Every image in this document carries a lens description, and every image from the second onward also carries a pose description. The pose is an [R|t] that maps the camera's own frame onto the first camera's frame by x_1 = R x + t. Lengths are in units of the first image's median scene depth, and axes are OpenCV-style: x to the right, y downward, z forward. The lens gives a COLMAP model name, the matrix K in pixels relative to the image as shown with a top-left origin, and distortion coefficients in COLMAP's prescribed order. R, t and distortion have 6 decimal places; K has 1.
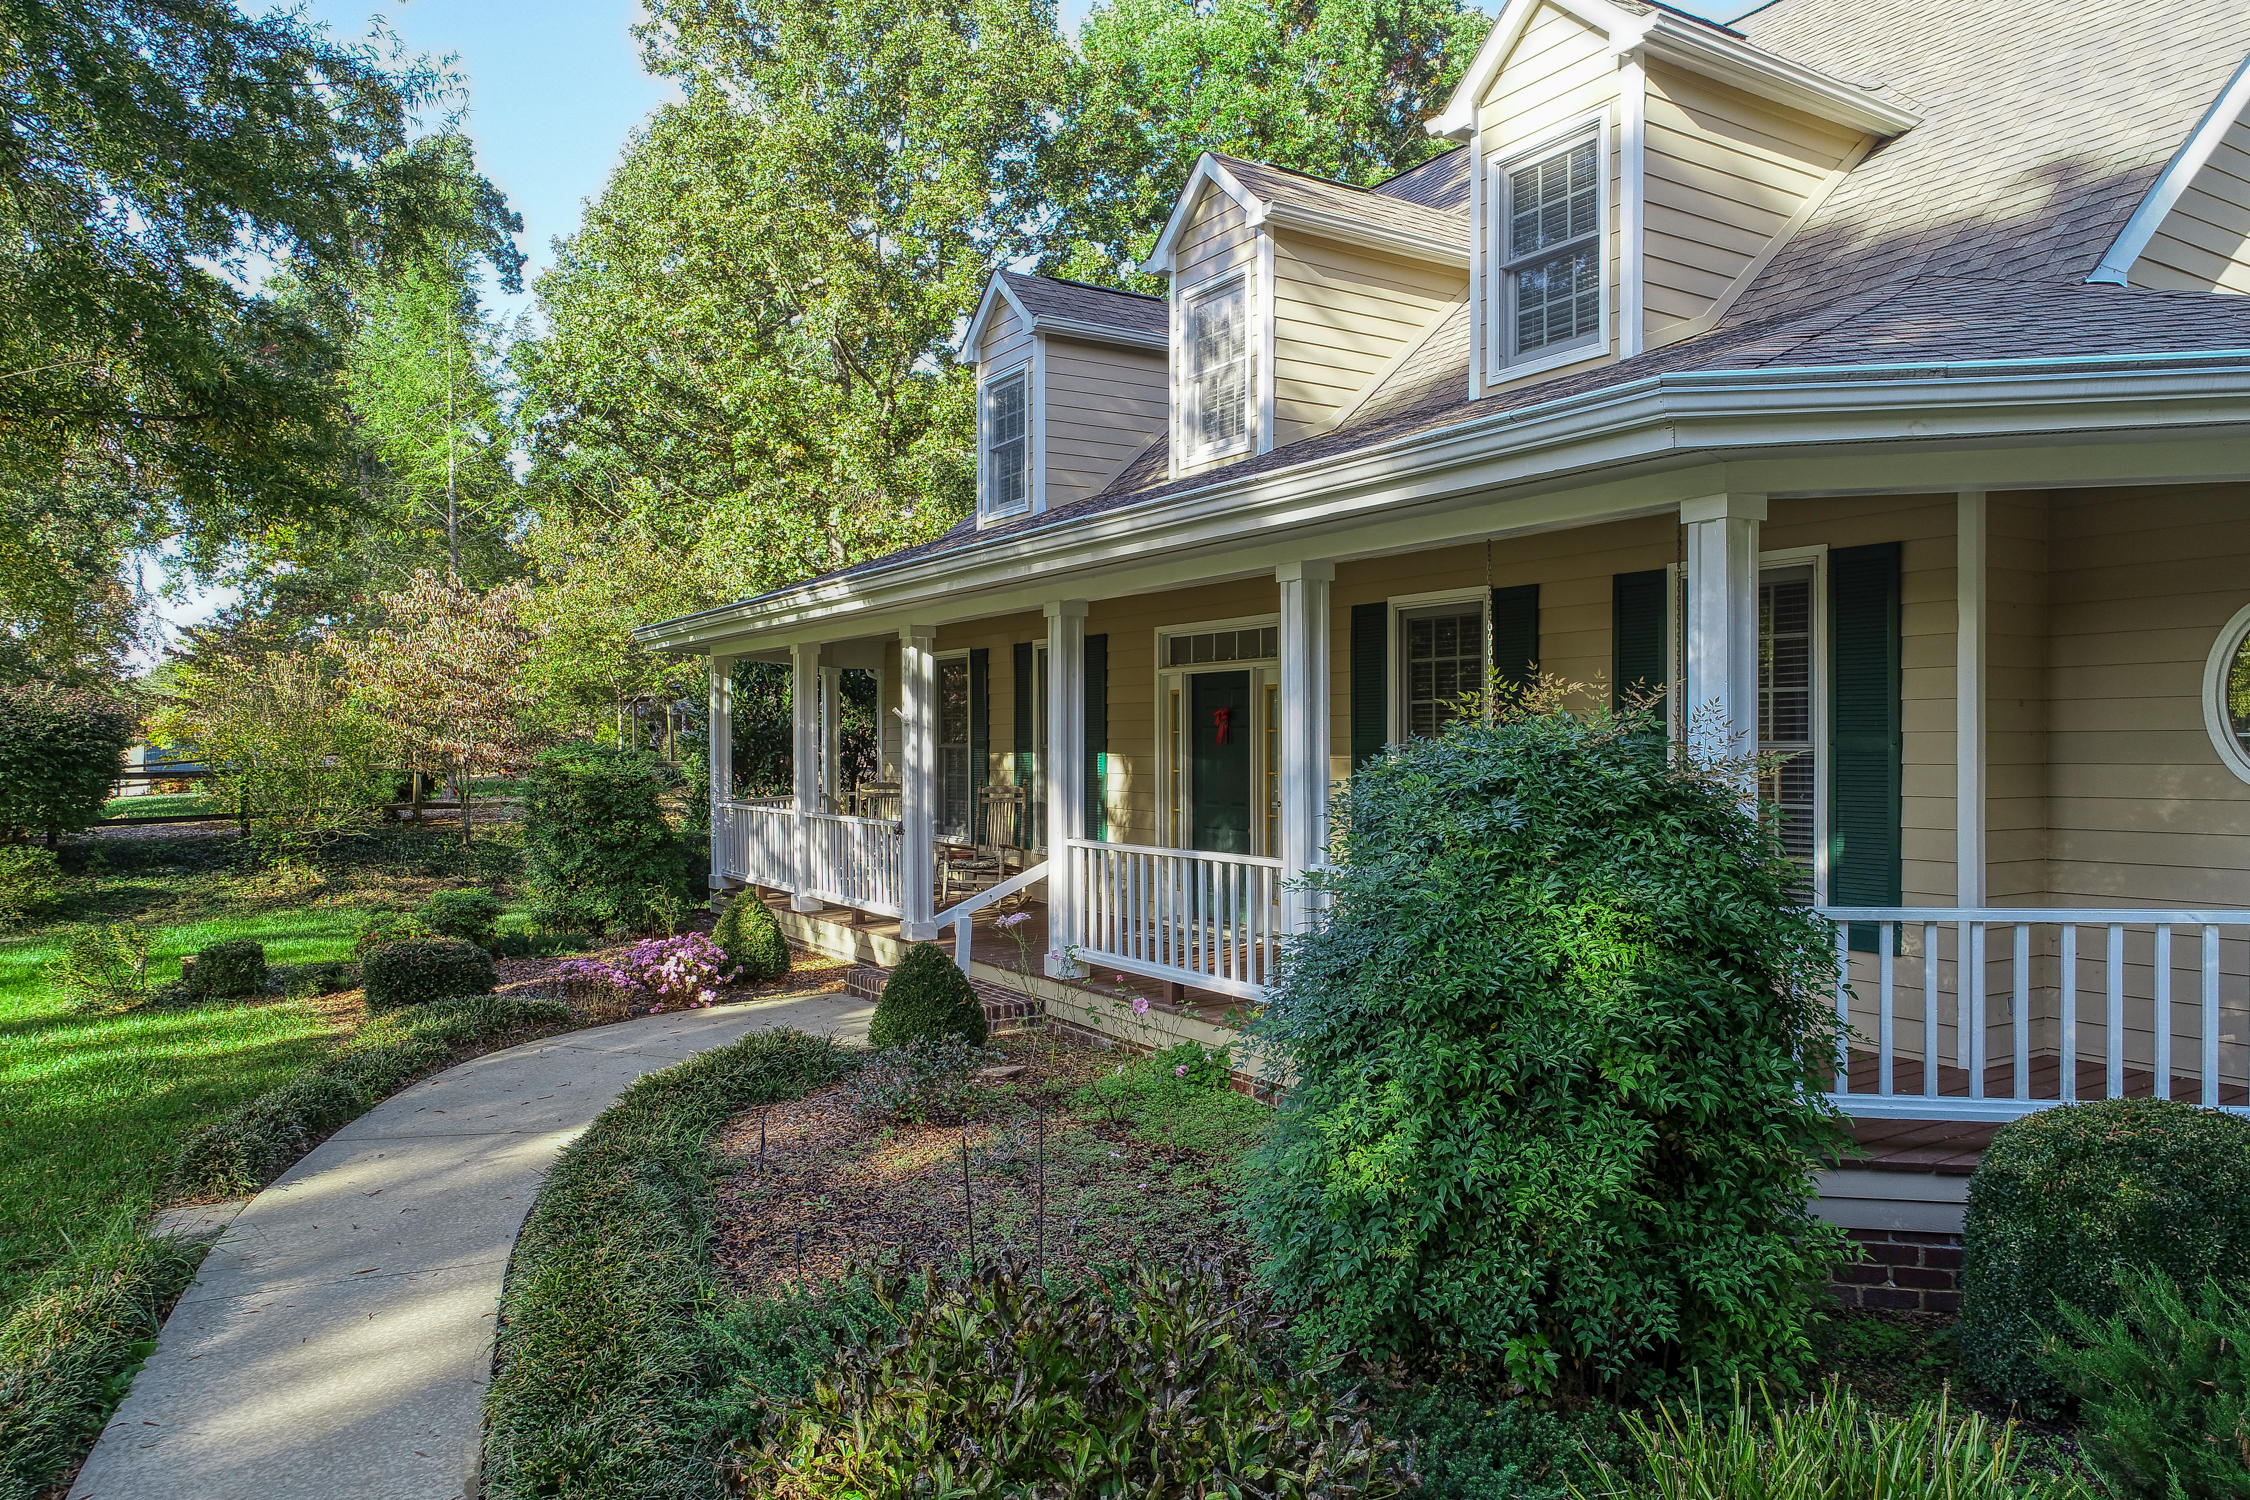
lens RADIAL K [[1529.5, 0, 1127.7], [0, 1529.5, 775.6], [0, 0, 1]] dist [-0.001337, 0.000258]
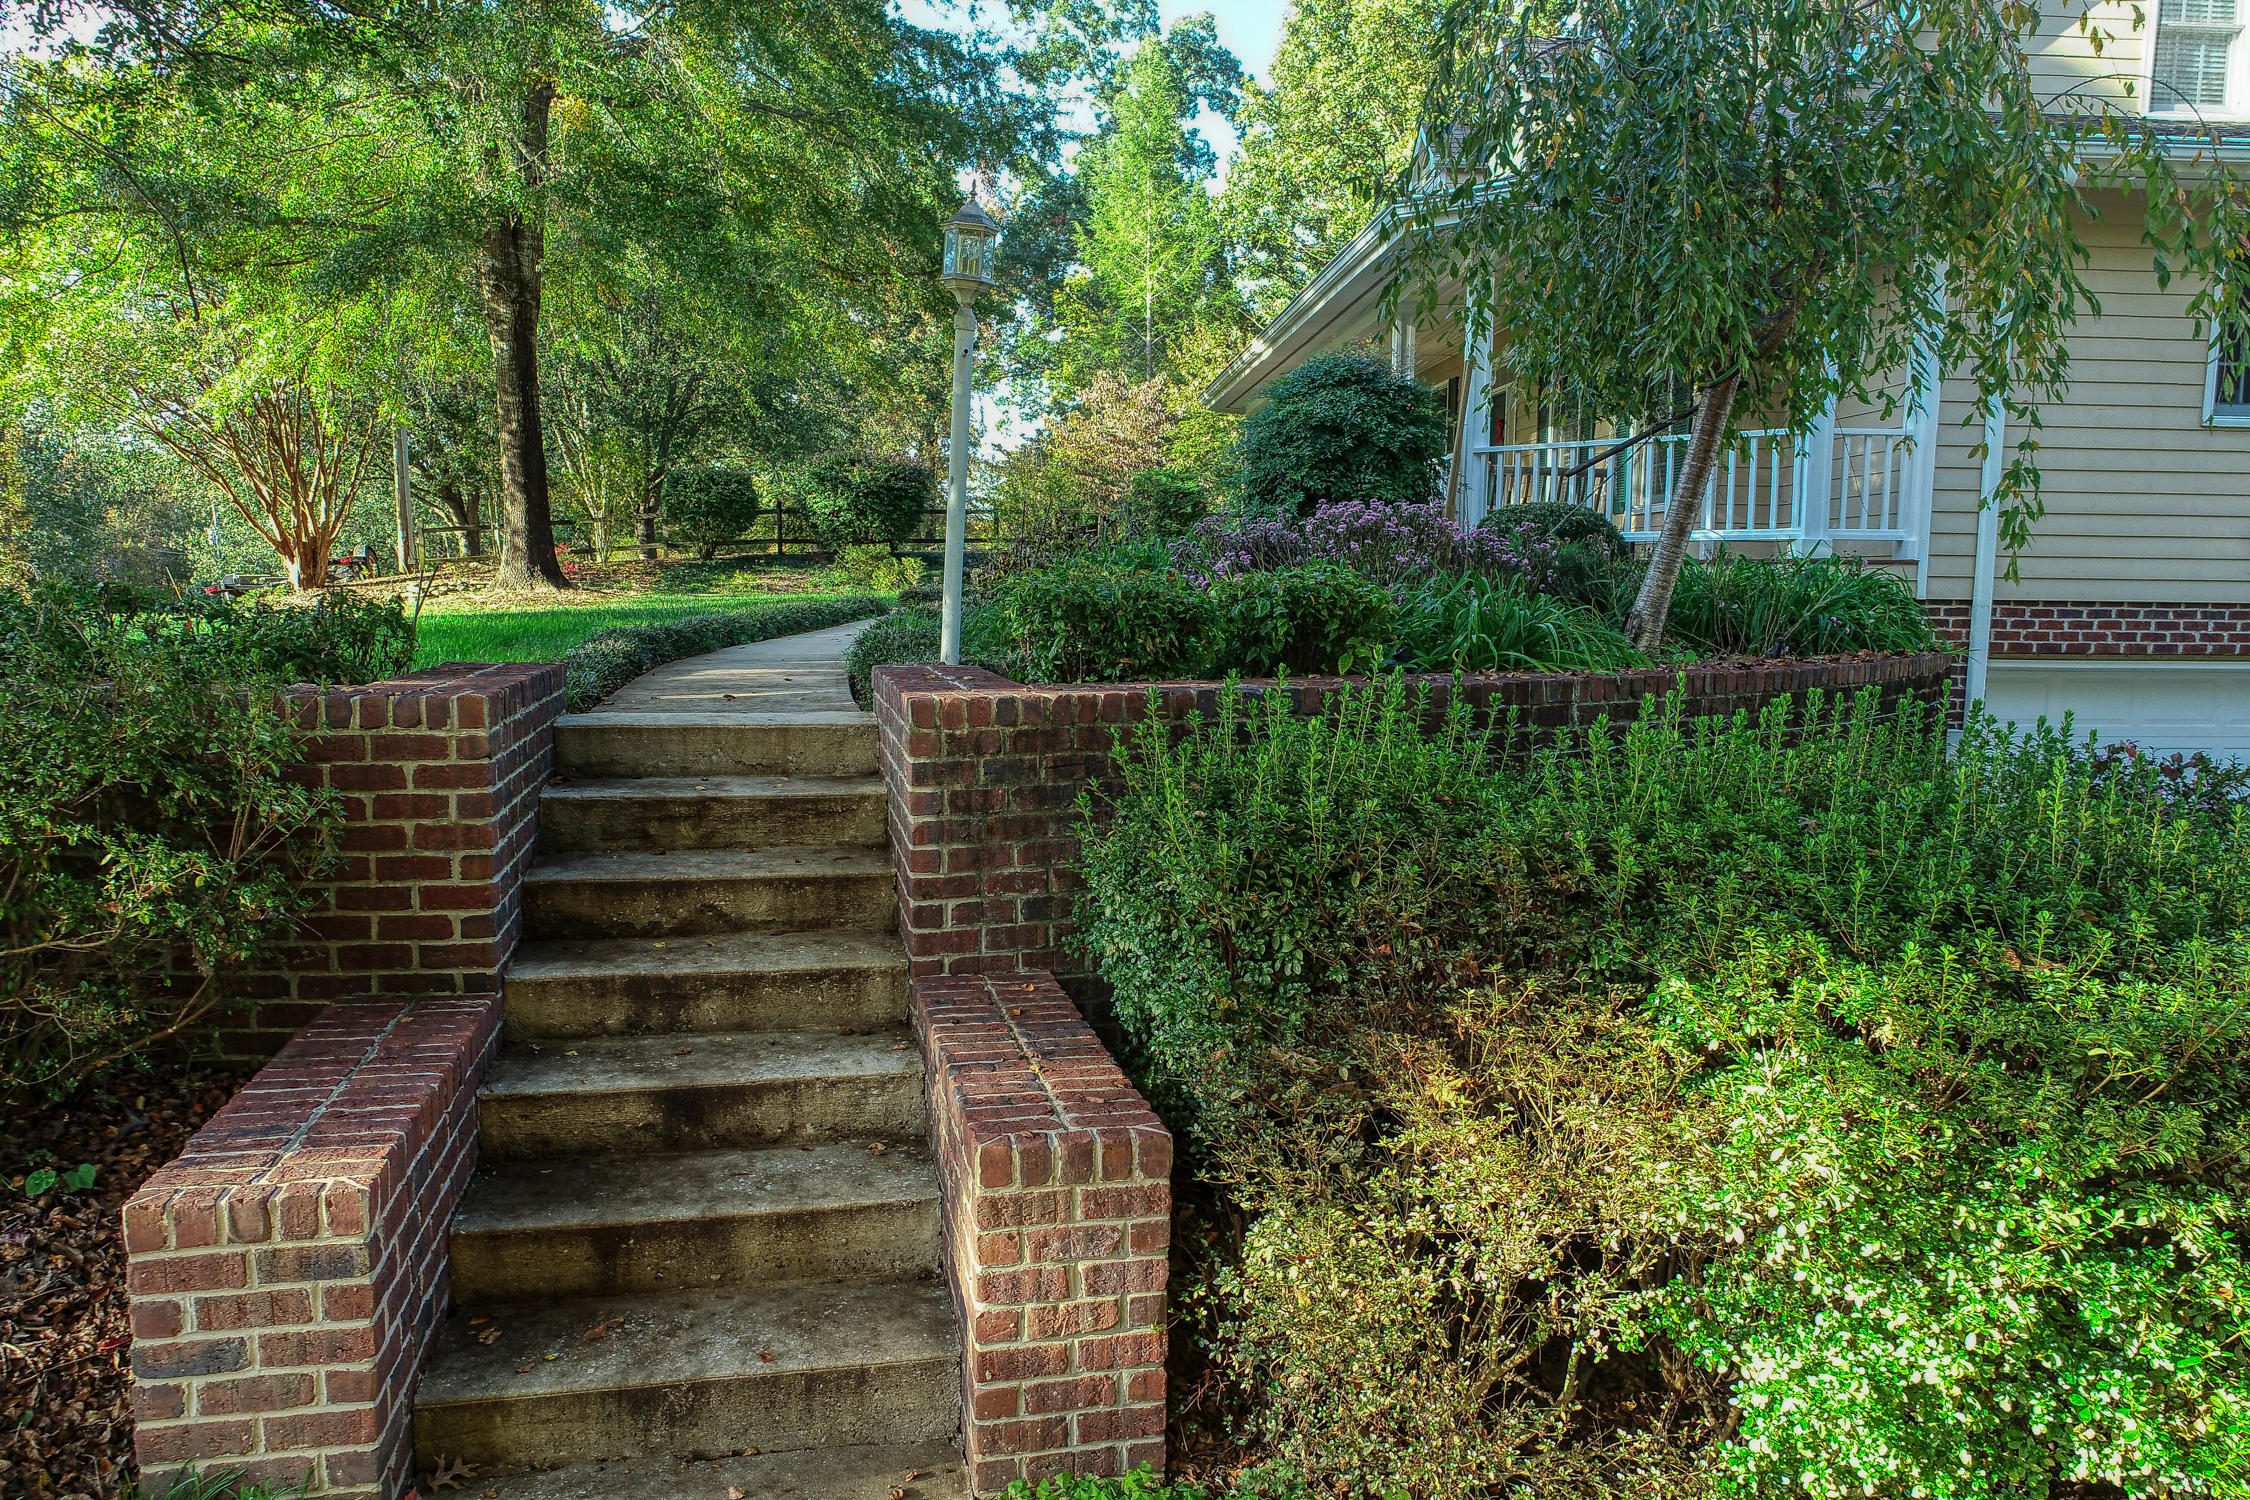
lens RADIAL K [[1529.5, 0, 1127.7], [0, 1529.5, 775.6], [0, 0, 1]] dist [-0.001337, 0.000258]
pose [[0.883202, 0.072029, -0.463429, 0.103854], [-0.021529, 0.993321, 0.113357, 0.032414], [0.468499, -0.090139, 0.878854, -0.120585]]
